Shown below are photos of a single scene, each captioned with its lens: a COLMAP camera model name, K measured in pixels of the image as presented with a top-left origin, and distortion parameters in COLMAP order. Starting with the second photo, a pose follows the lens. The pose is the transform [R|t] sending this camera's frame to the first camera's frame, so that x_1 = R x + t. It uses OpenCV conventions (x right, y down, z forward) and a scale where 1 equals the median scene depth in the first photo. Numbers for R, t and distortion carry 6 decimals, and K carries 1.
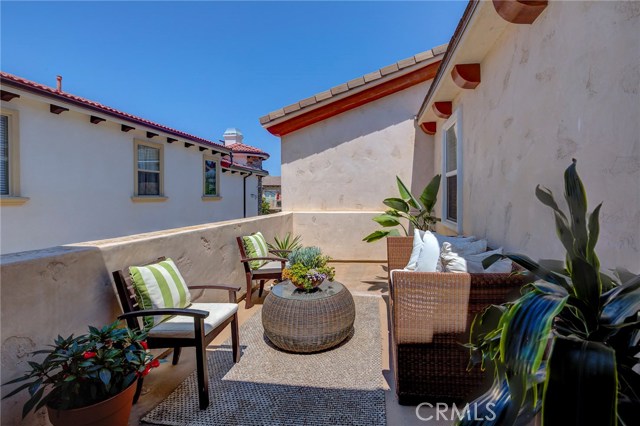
lens RADIAL K [[292.1, 0, 318.5], [0, 292.1, 201.9], [0, 0, 1]] dist [-0.012377, 0.000181]
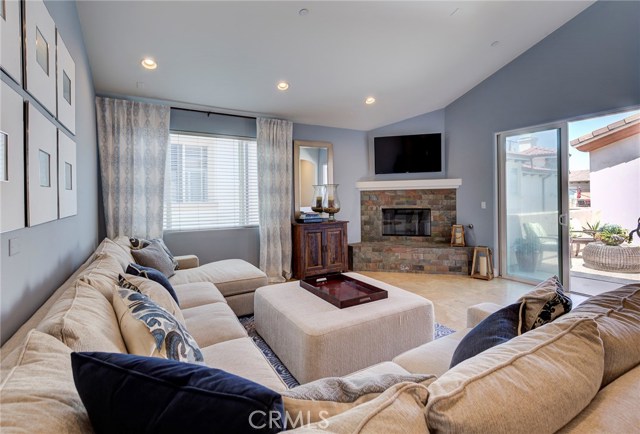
lens RADIAL K [[301.0, 0, 321.1], [0, 301.0, 196.7], [0, 0, 1]] dist [-0.000999, 0.000059]
pose [[0.667844, -0.004622, -0.744287, 0.055445], [-0.002850, 0.999958, -0.008766, -0.002464], [0.744296, 0.007975, 0.667802, -0.610805]]
